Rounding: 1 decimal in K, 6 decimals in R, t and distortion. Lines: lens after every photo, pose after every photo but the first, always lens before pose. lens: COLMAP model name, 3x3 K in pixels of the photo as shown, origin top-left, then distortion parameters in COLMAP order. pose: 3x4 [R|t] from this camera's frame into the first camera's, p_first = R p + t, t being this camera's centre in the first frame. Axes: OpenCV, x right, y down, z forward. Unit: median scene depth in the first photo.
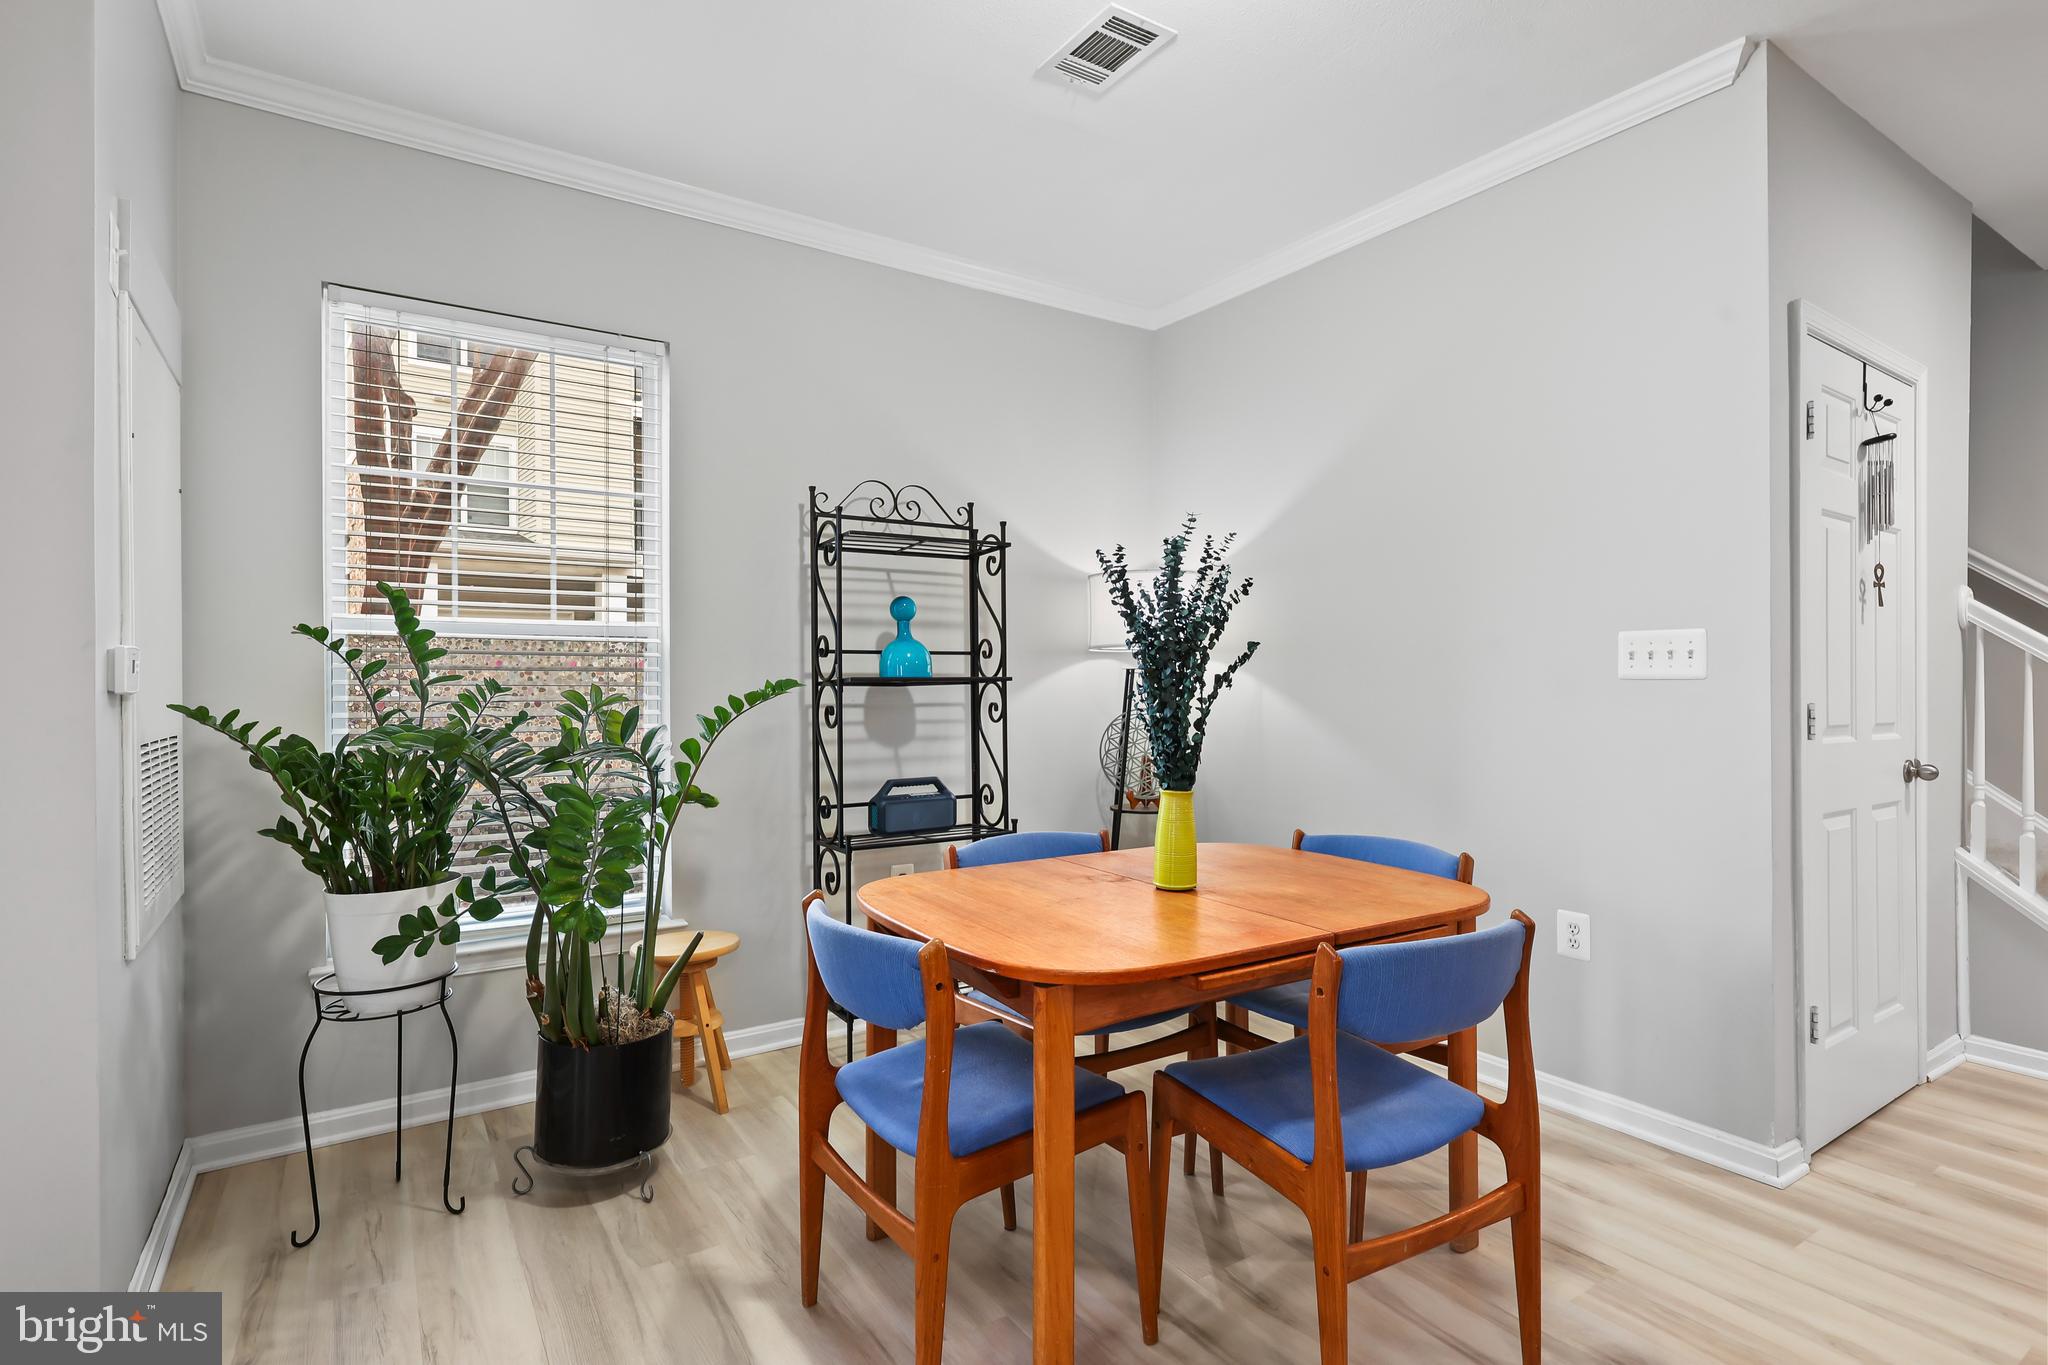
lens RADIAL K [[1015.0, 0, 1024.0], [0, 1015.0, 682.5], [0, 0, 1]] dist [0.004720, 0.000254]
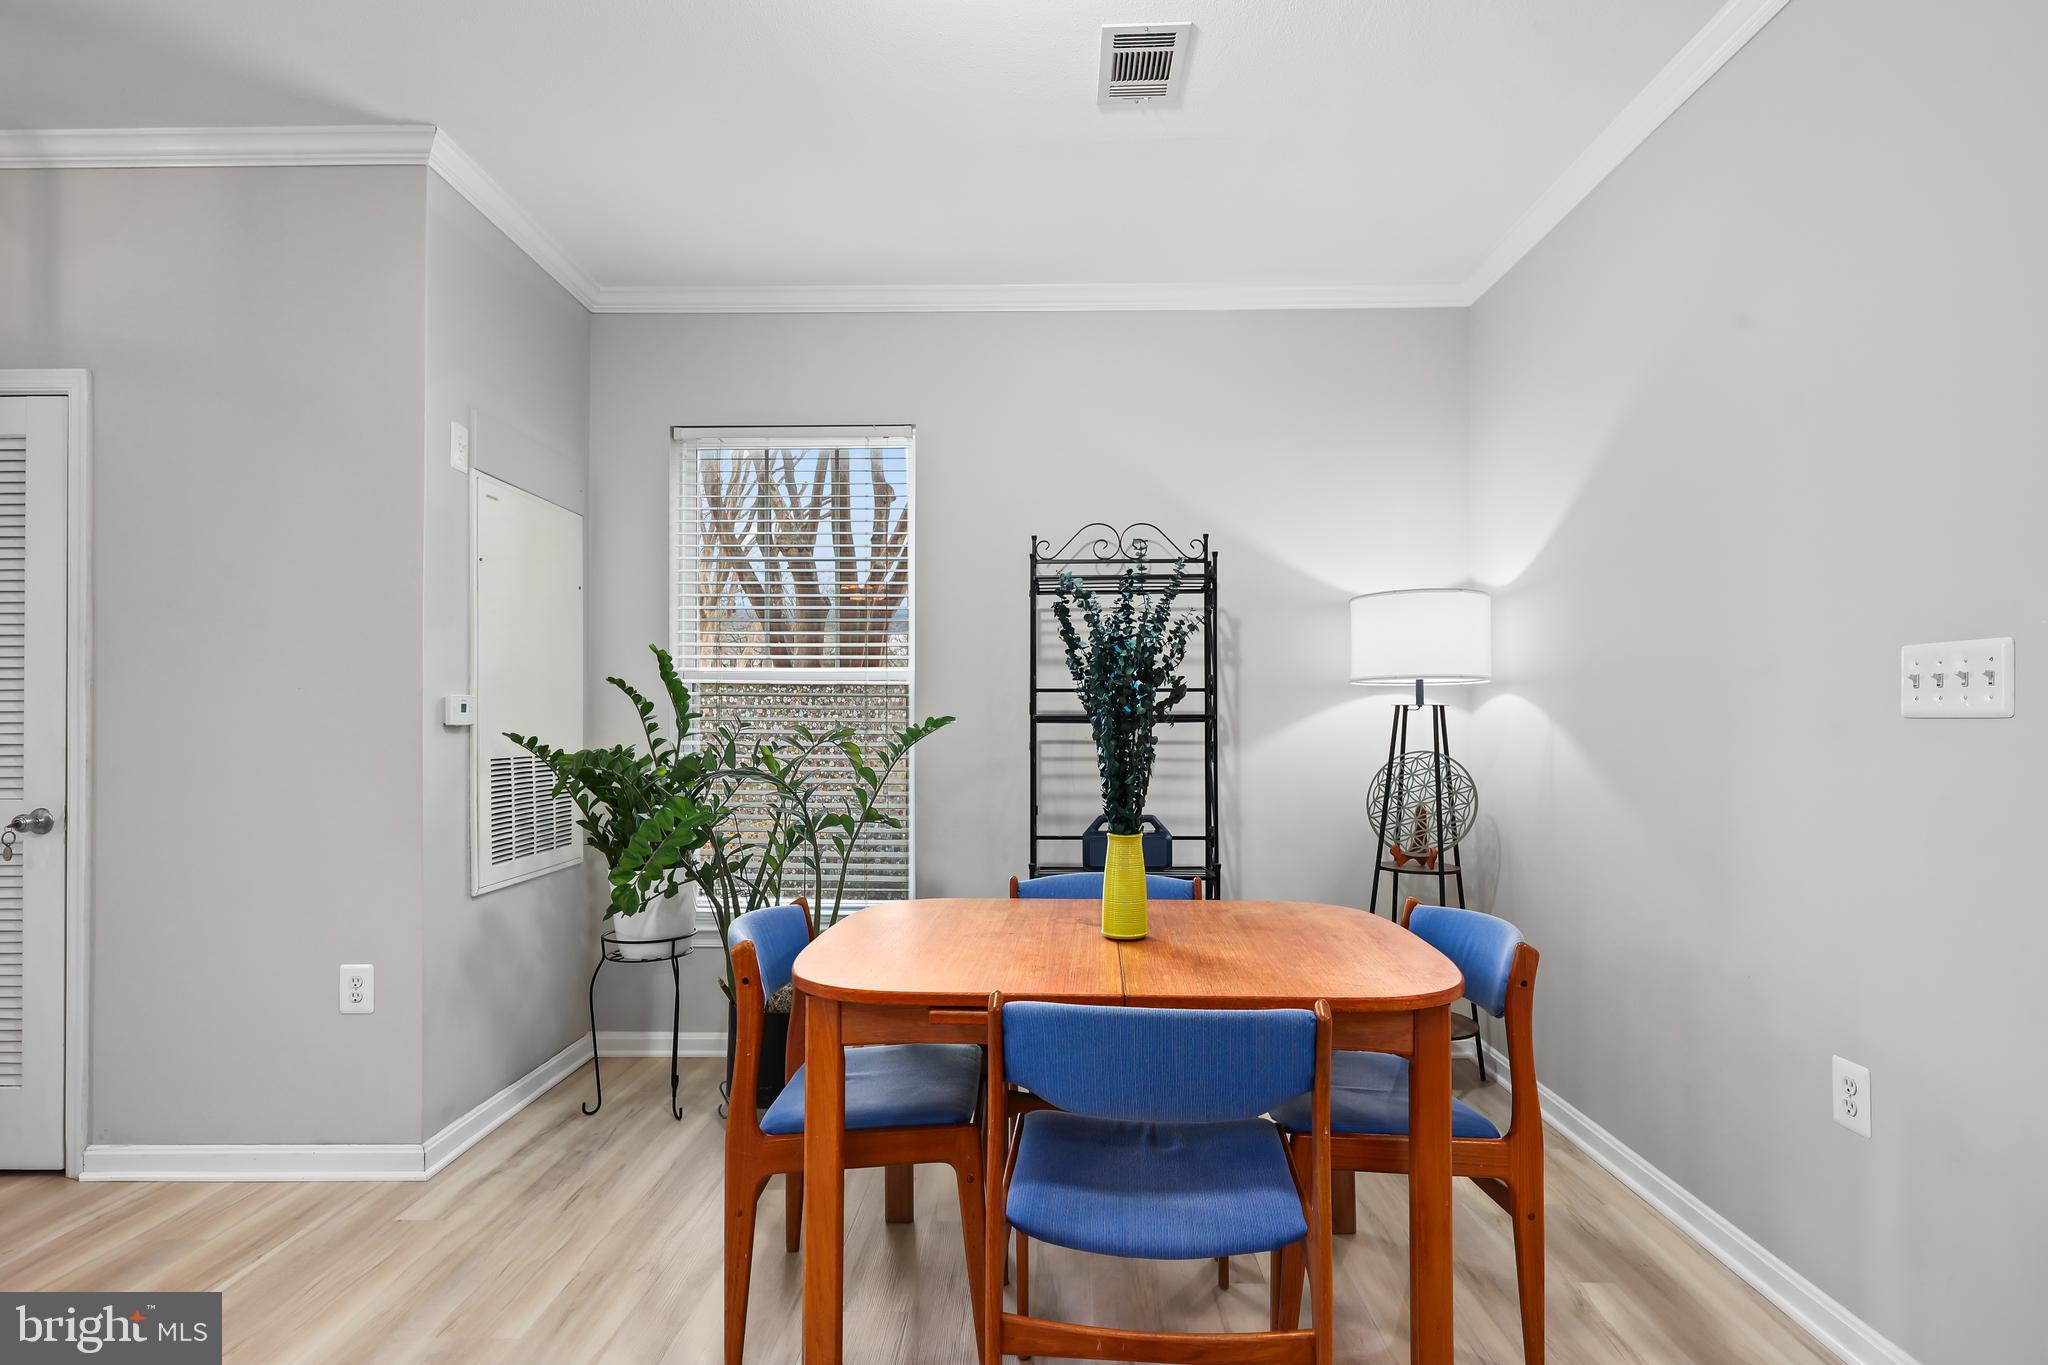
lens RADIAL K [[1041.3, 0, 1027.0], [0, 1041.3, 709.5], [0, 0, 1]] dist [0.001175, 0.000306]
pose [[0.821563, -0.002658, -0.570112, 0.521301], [-0.003627, 0.999945, -0.009888, 0.000483], [0.570107, 0.010191, 0.821507, 0.124243]]
